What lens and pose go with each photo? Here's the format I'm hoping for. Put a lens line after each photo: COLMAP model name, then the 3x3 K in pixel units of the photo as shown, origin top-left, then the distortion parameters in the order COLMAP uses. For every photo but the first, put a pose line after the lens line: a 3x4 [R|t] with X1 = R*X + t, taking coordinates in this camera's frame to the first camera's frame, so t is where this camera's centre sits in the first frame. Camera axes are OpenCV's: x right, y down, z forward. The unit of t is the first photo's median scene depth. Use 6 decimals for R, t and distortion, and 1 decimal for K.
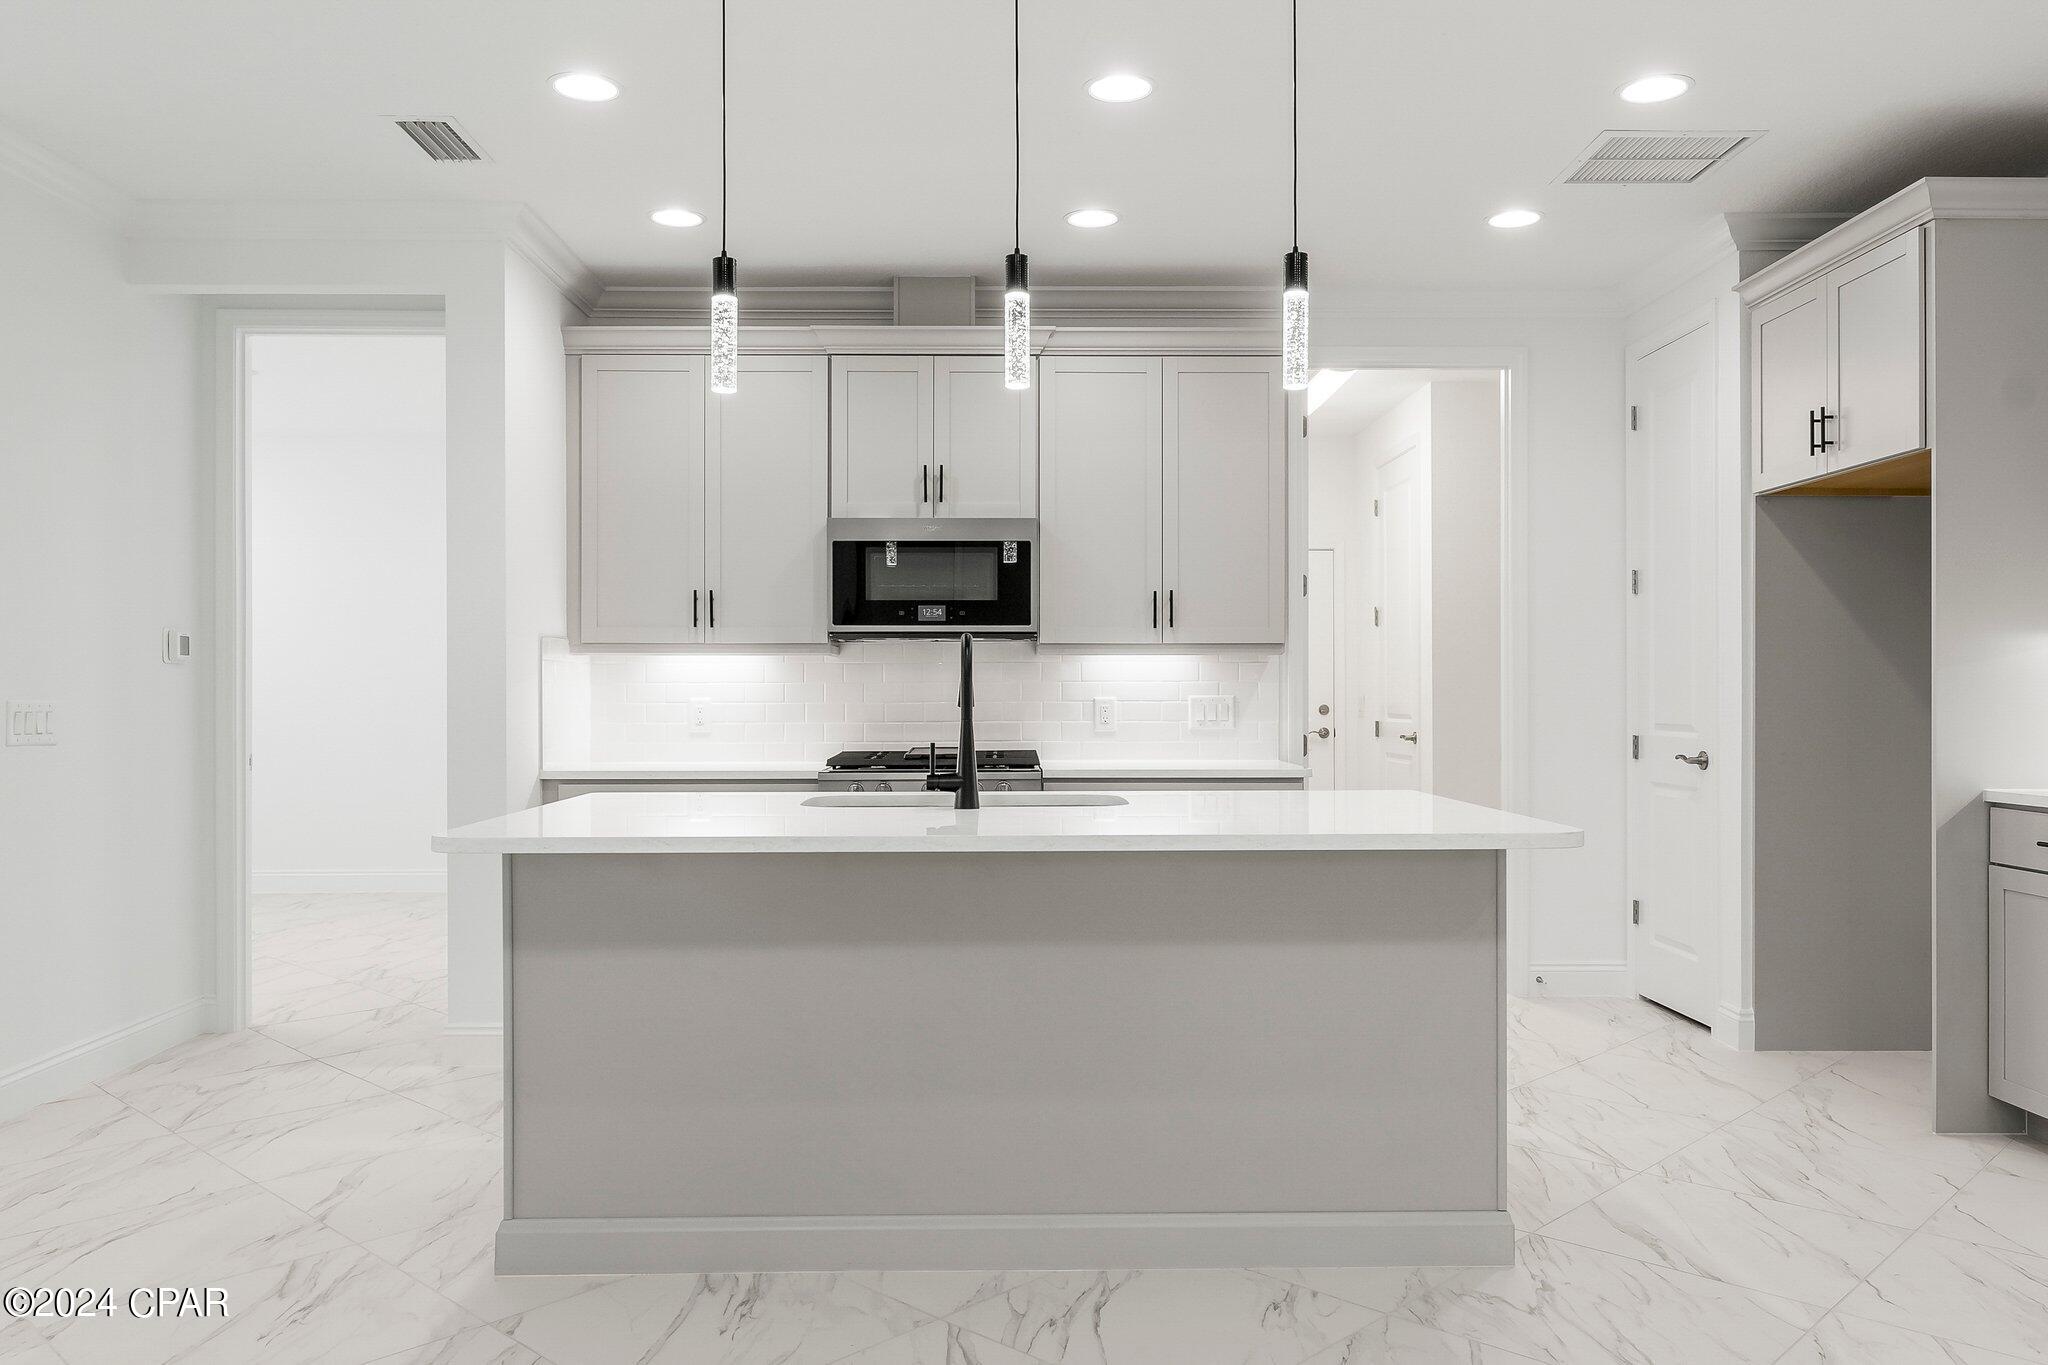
lens RADIAL K [[1512.9, 0, 1008.4], [0, 1512.9, 691.4], [0, 0, 1]] dist [-0.000860, -0.001319]
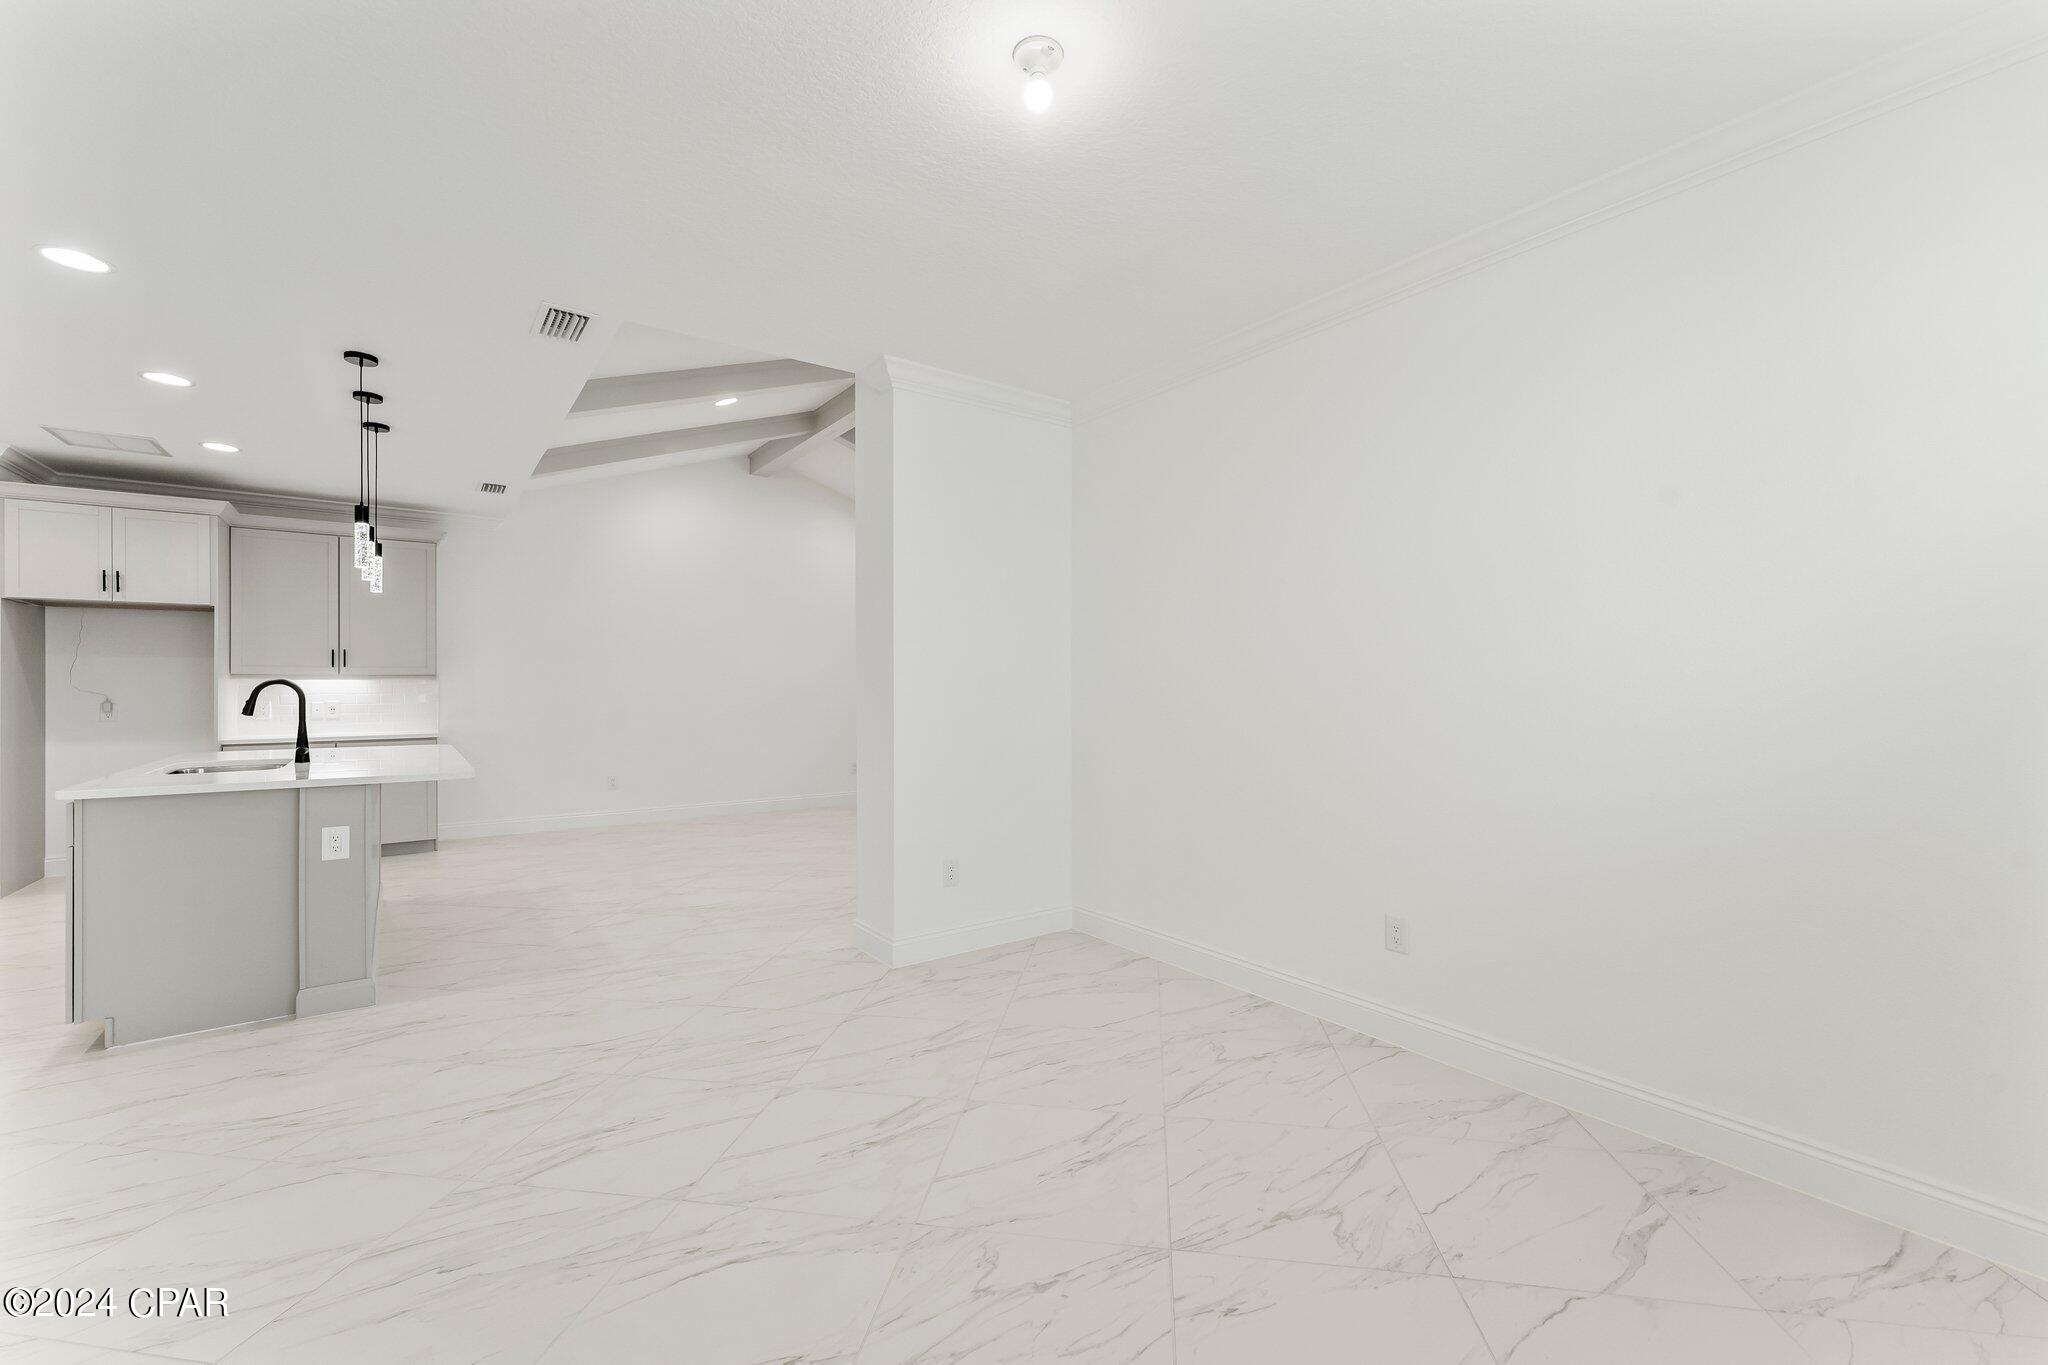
lens RADIAL K [[830.9, 0, 1021.8], [0, 830.9, 691.8], [0, 0, 1]] dist [0.000936, 0.000164]
pose [[-0.579846, -0.001450, 0.814725, -0.964291], [0.002083, 0.999993, 0.003263, -0.014728], [-0.814724, 0.003589, -0.579839, 0.527402]]
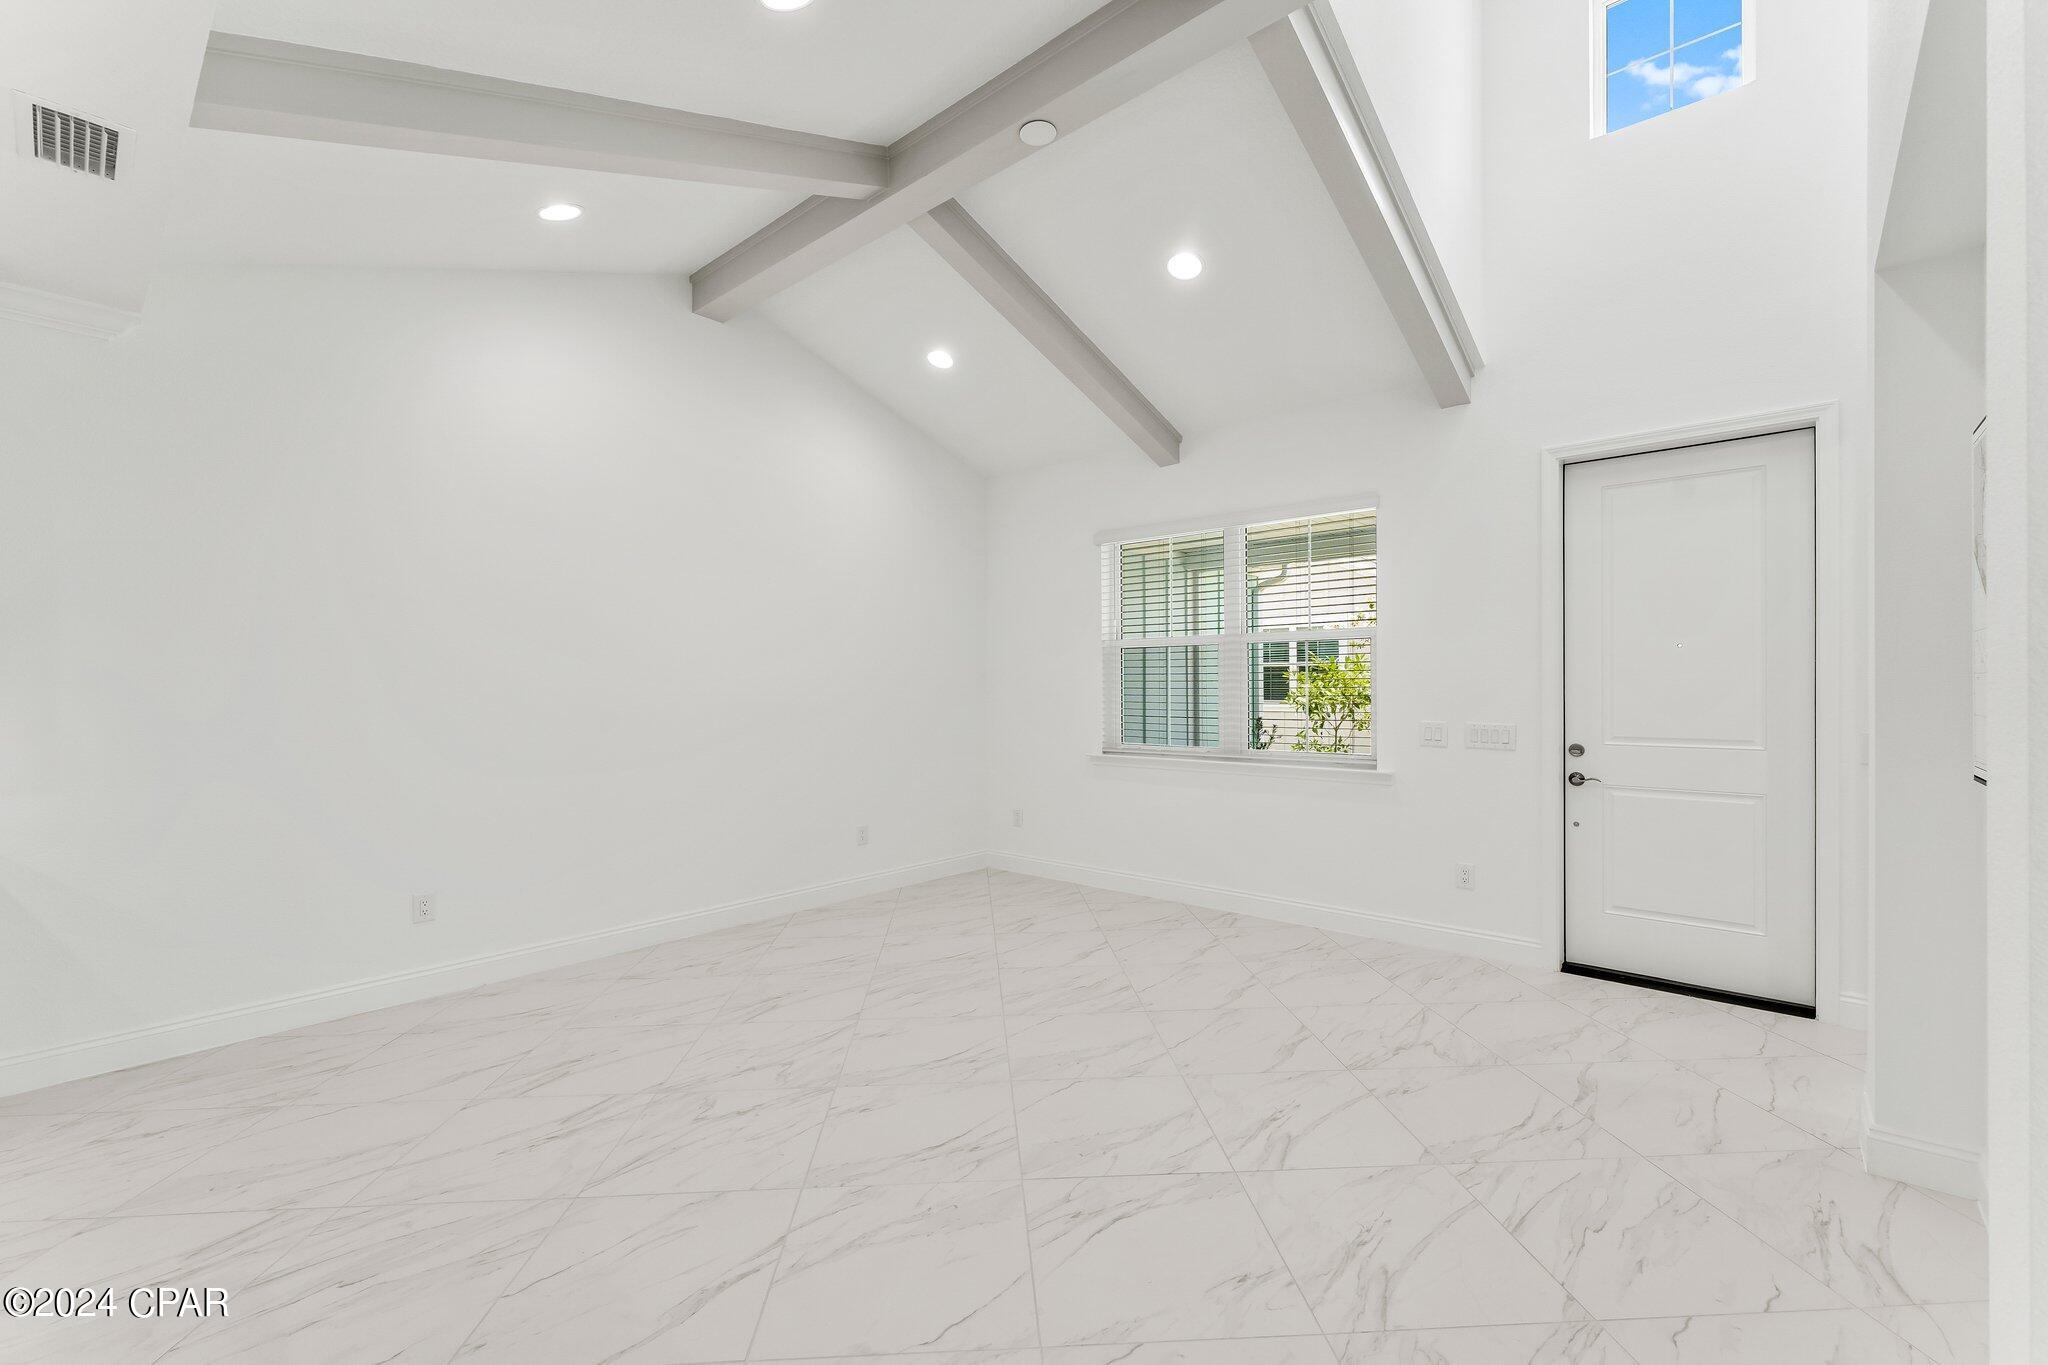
lens RADIAL K [[857.6, 0, 1017.0], [0, 857.6, 685.5], [0, 0, 1]] dist [0.001568, 0.000237]
pose [[-0.738681, 0.005379, 0.674033, -0.232303], [0.005138, 0.999984, -0.002349, -0.033899], [-0.674035, 0.001728, -0.738697, 0.457980]]
